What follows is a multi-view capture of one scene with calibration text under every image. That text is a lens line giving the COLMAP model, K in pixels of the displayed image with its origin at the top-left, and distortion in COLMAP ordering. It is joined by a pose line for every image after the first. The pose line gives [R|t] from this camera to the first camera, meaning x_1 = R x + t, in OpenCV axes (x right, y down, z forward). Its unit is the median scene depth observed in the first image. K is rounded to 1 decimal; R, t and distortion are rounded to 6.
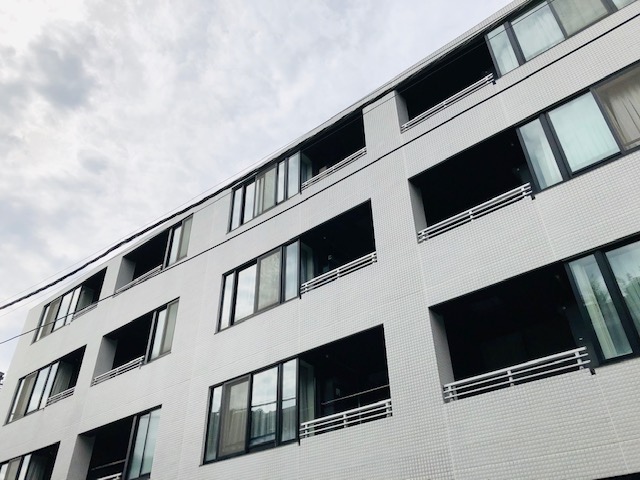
lens RADIAL K [[528.9, 0, 317.2], [0, 528.9, 237.4], [0, 0, 1]] dist [0.049534, -0.010889]
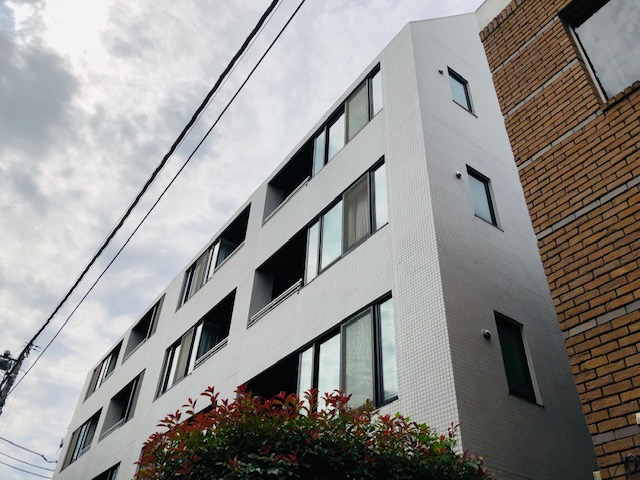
lens RADIAL K [[528.9, 0, 317.2], [0, 528.9, 237.4], [0, 0, 1]] dist [0.049534, -0.010889]
pose [[0.966942, -0.122272, -0.223769, 0.558618], [0.114063, 0.992249, -0.049301, -0.102526], [0.228063, 0.022148, 0.973394, -0.161548]]
